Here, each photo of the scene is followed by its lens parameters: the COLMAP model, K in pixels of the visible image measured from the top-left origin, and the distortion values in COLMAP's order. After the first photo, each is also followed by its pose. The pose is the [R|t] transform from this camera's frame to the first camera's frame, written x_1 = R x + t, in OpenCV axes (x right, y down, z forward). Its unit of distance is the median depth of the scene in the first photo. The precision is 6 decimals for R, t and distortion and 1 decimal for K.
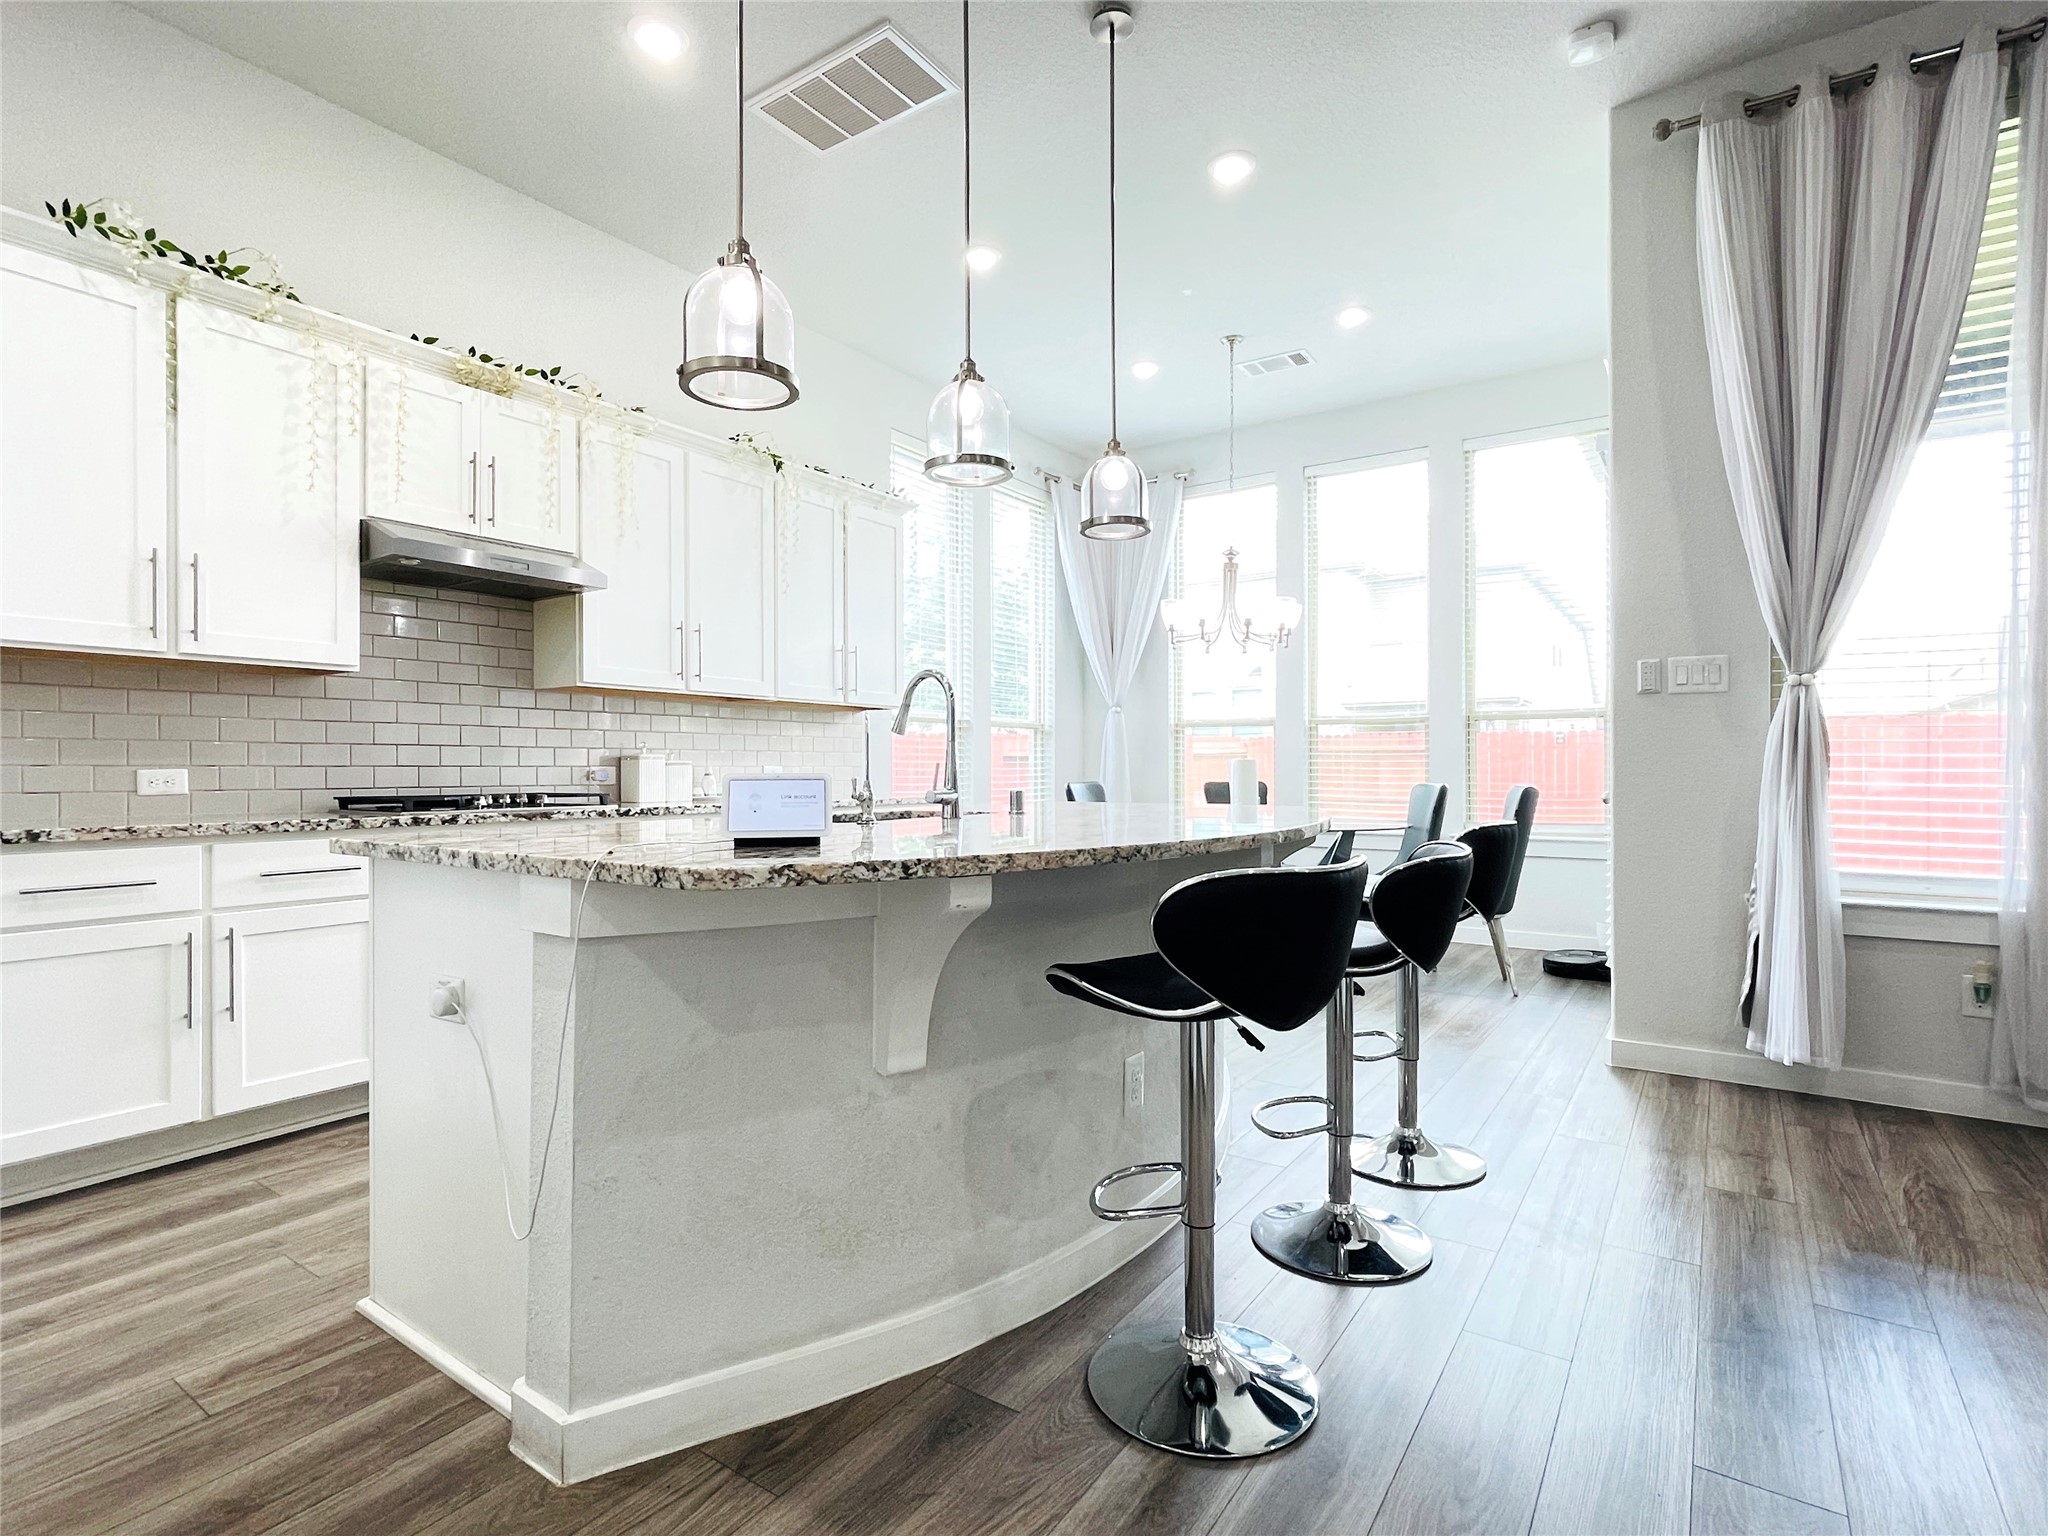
lens RADIAL K [[1015.3, 0, 1024.0], [0, 1015.3, 768.0], [0, 0, 1]] dist [-0.001737, -0.000442]
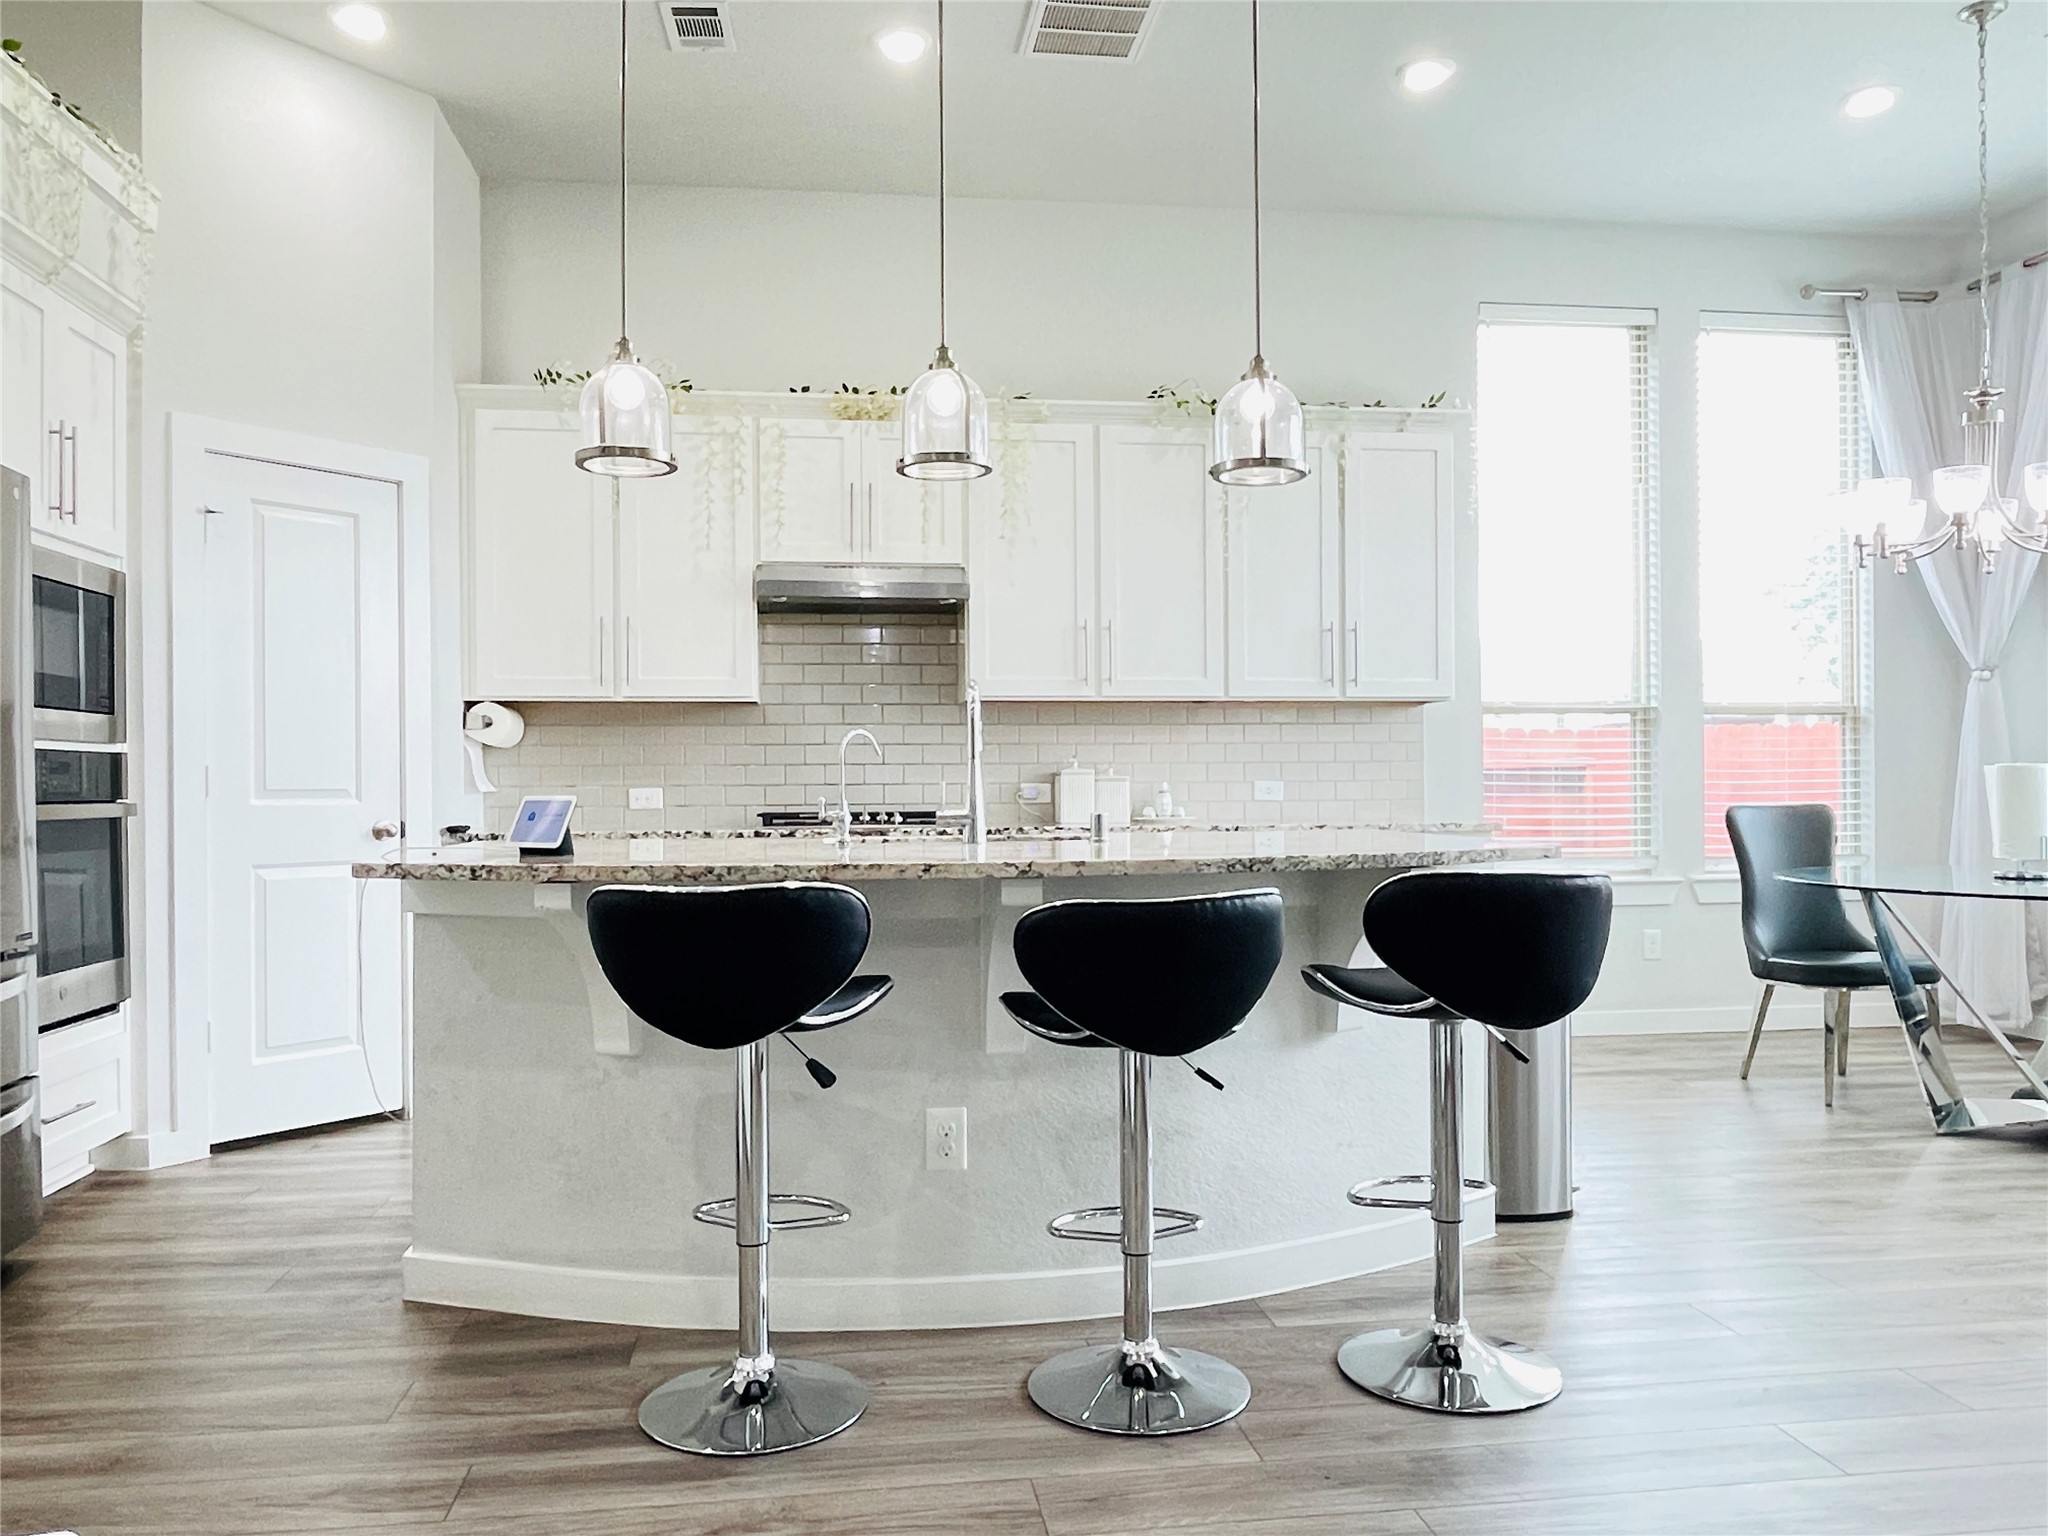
lens RADIAL K [[1471.5, 0, 1022.2], [0, 1471.5, 785.4], [0, 0, 1]] dist [0.009568, -0.000019]
pose [[0.679567, -0.001830, -0.733611, 0.723770], [0.005865, 0.999978, 0.002938, -0.004412], [0.733590, -0.006299, 0.679563, 0.105290]]
